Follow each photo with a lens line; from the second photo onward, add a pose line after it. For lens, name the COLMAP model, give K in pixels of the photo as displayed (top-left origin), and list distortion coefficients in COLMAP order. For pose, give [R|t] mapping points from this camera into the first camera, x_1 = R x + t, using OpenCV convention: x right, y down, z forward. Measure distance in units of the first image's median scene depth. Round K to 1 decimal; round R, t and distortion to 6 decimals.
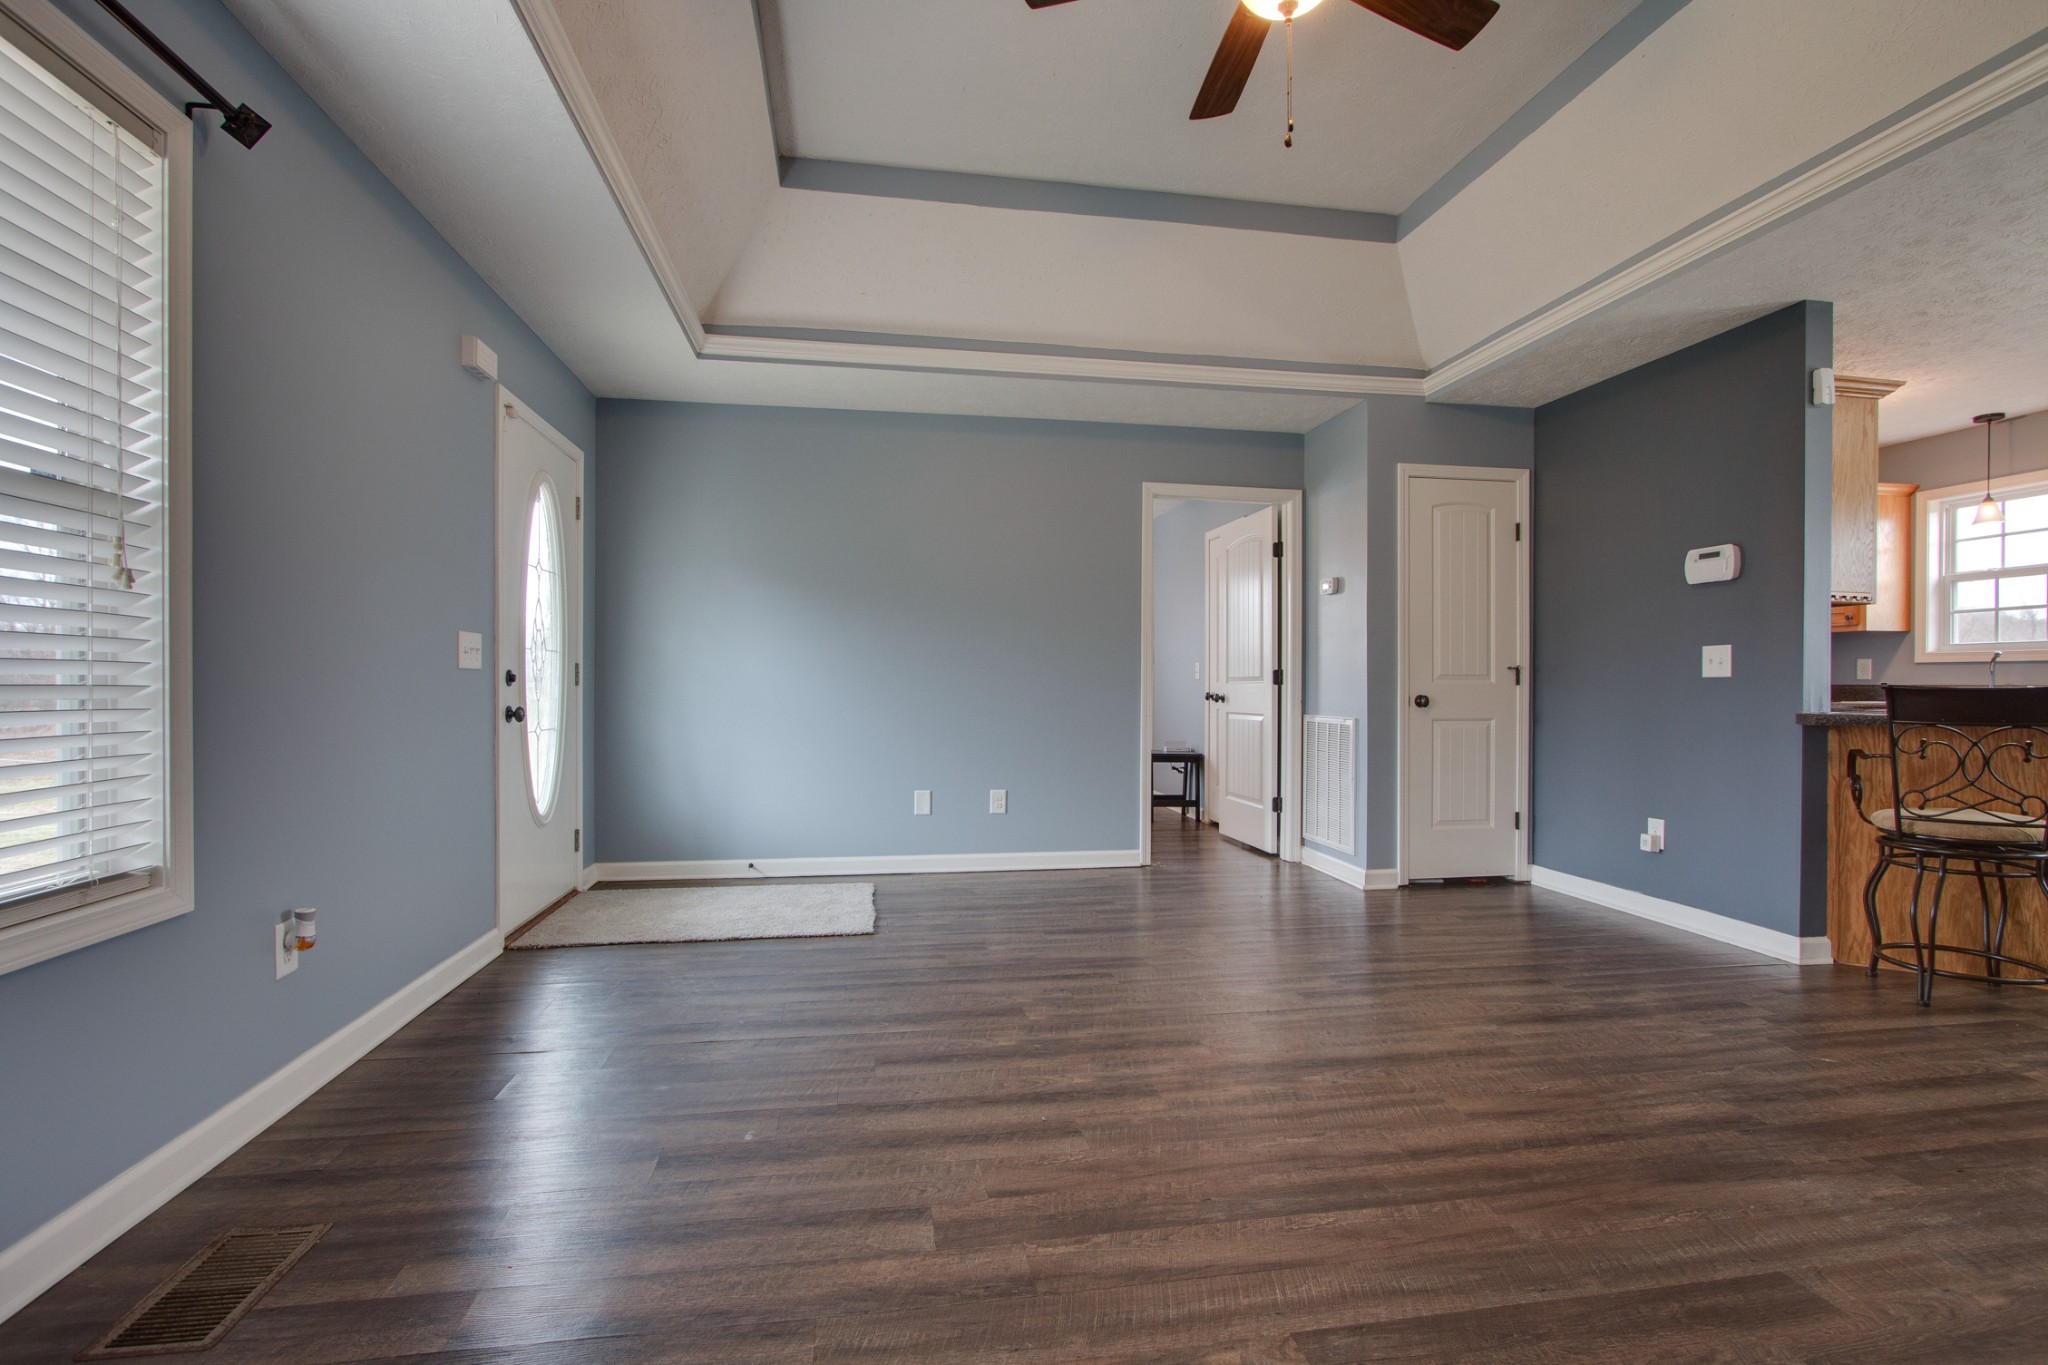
lens RADIAL K [[943.0, 0, 1017.3], [0, 943.0, 688.3], [0, 0, 1]] dist [-0.014734, 0.002225]
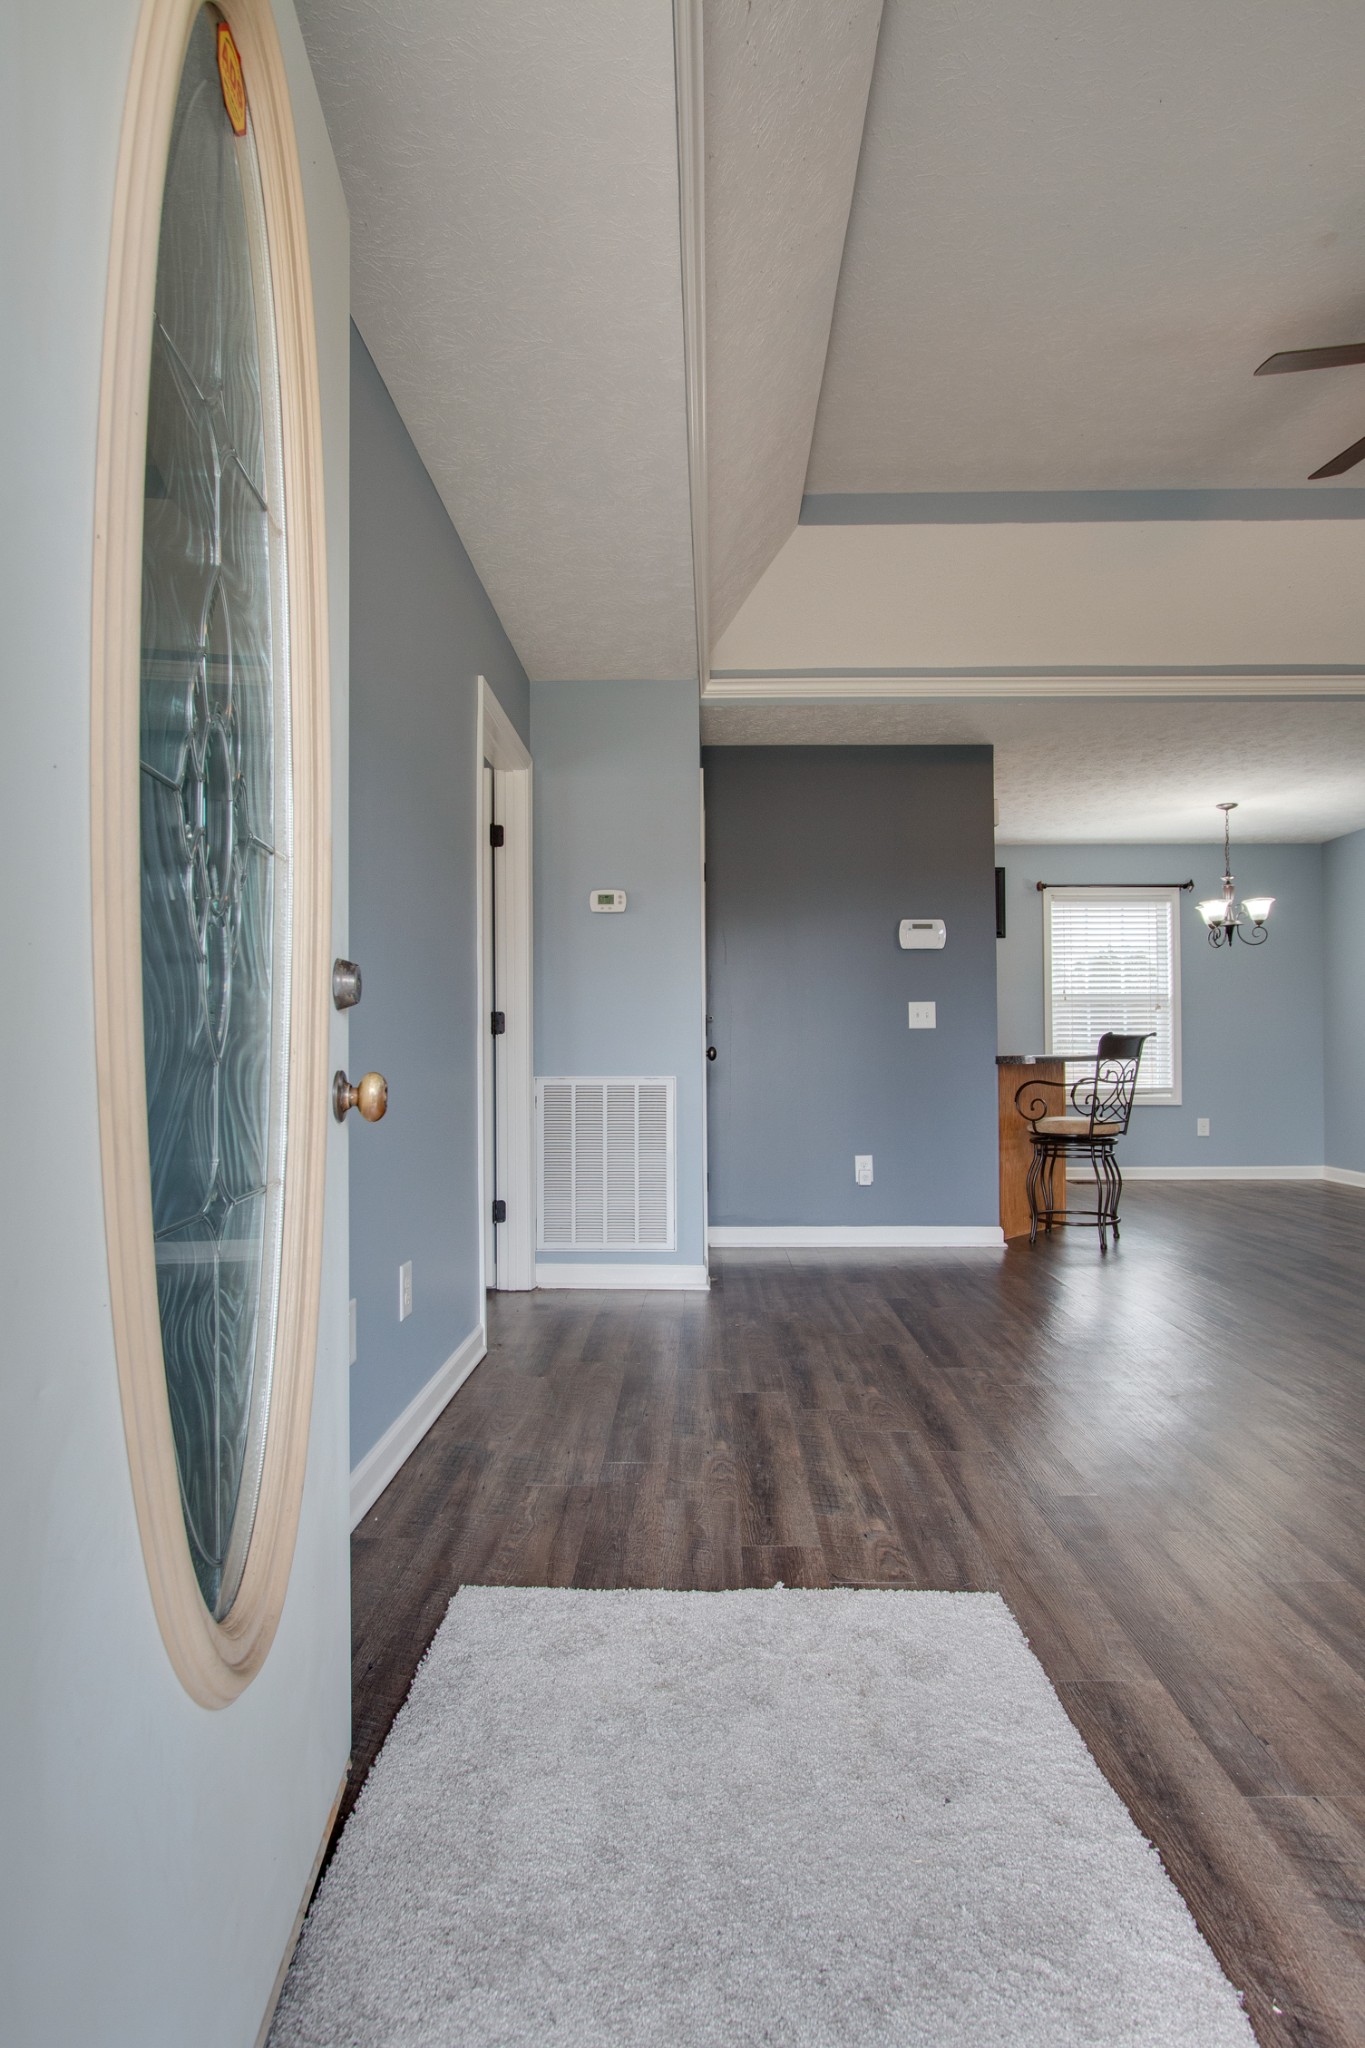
lens RADIAL K [[1073.7, 0, 690.0], [0, 1073.7, 1035.4], [0, 0, 1]] dist [-0.013932, 0.002198]
pose [[0.177149, 0.009434, 0.984139, -0.722763], [0.008868, 0.999898, -0.011182, 0.010676], [-0.984144, 0.010708, 0.177047, 1.151031]]
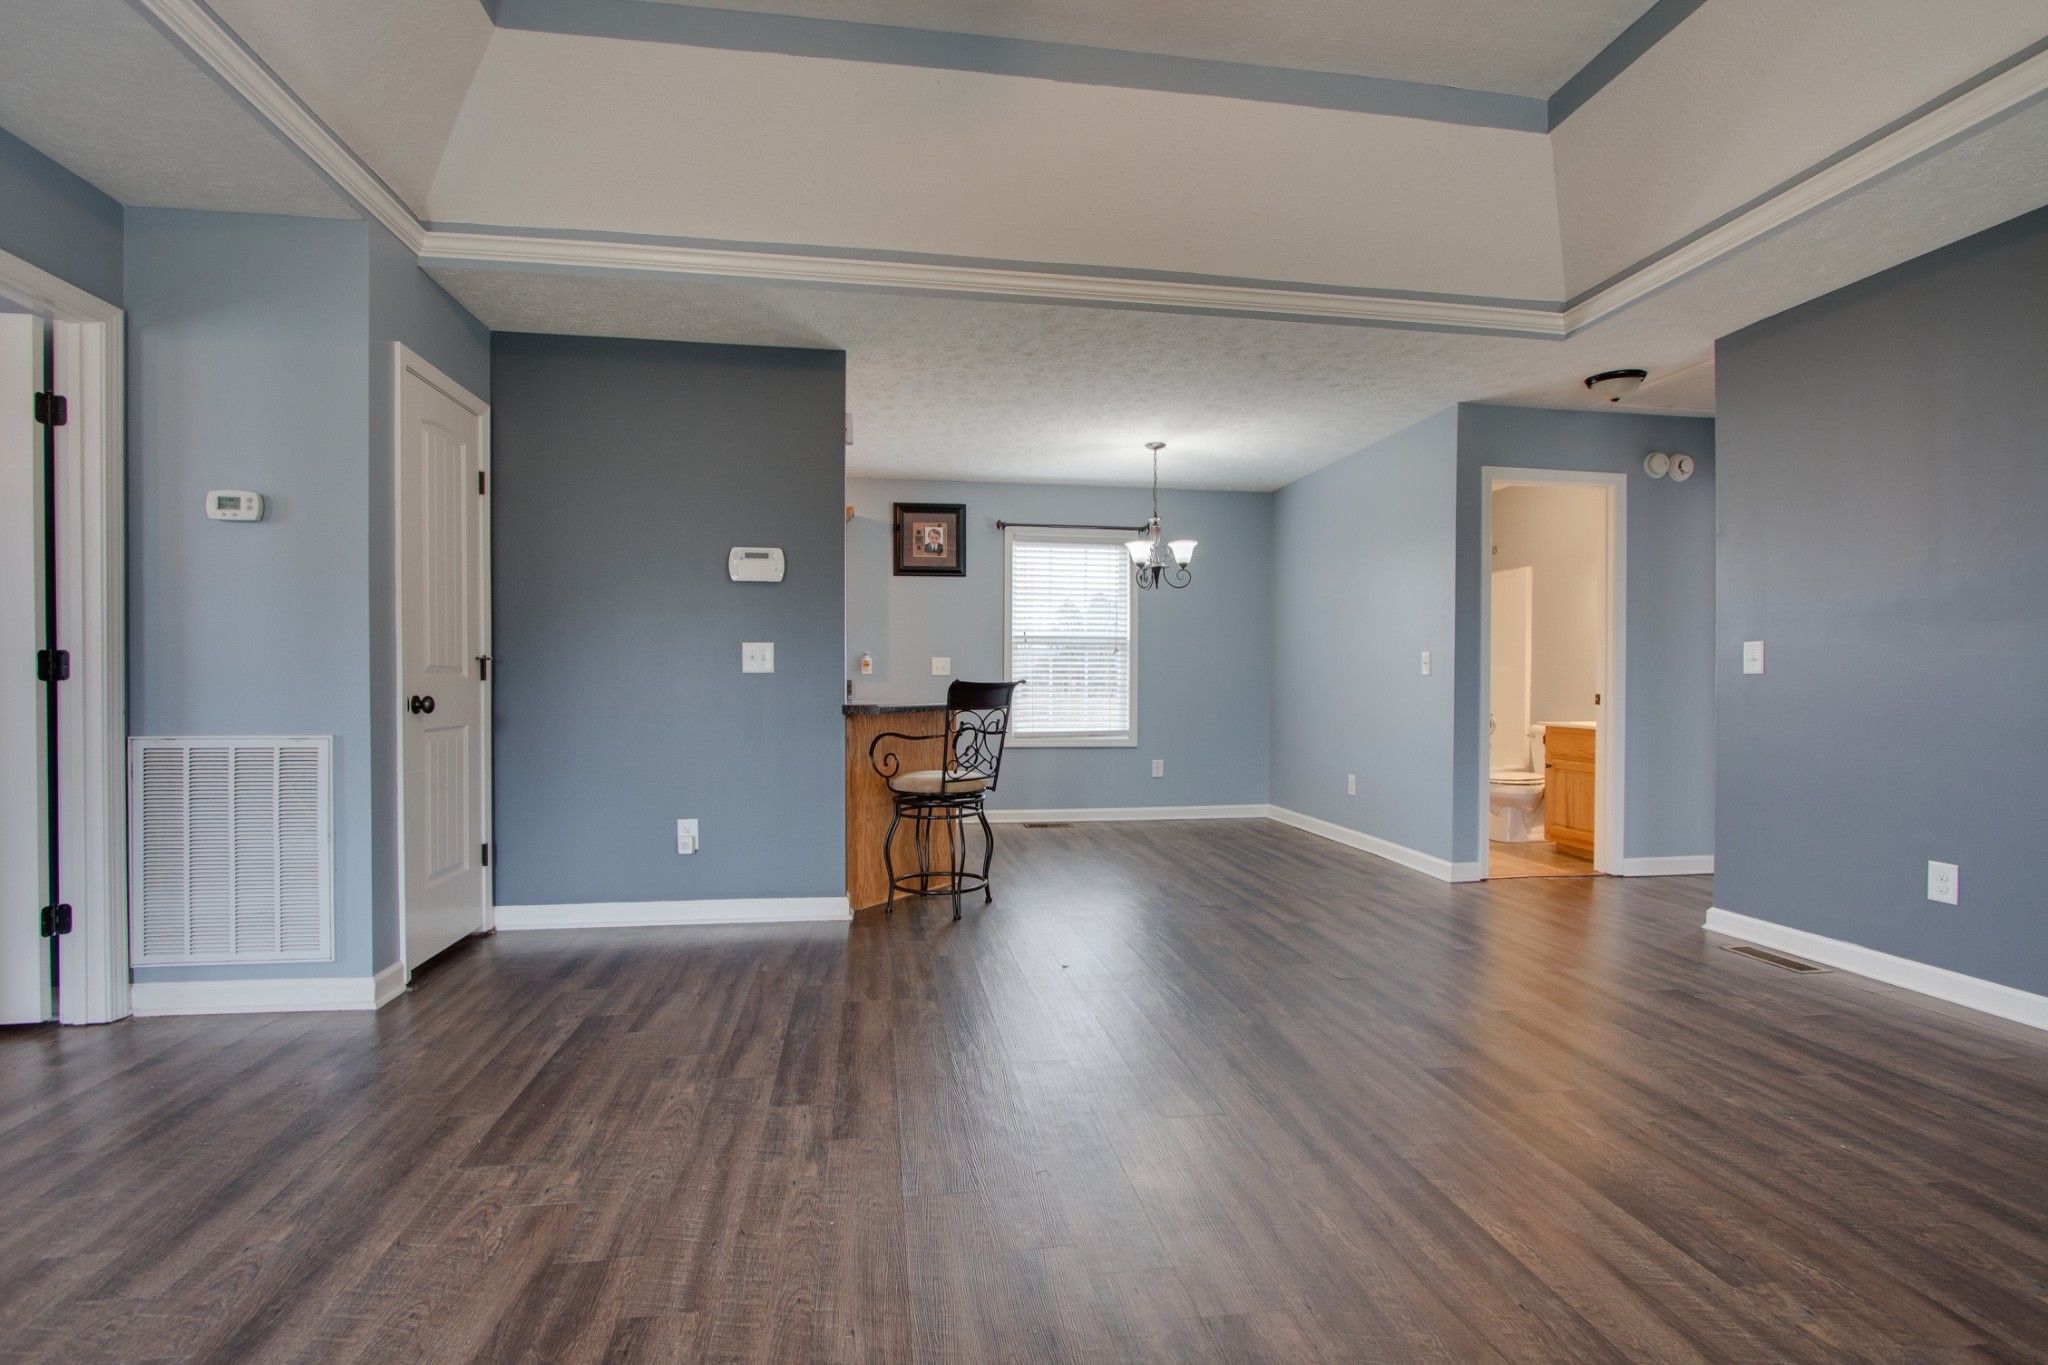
lens RADIAL K [[943.0, 0, 1019.5], [0, 943.0, 688.3], [0, 0, 1]] dist [-0.014734, 0.002225]
pose [[0.011094, -0.011888, 0.999868, -0.331887], [0.001493, 0.999928, 0.011872, -0.007495], [-0.999937, 0.001361, 0.011111, 0.763692]]
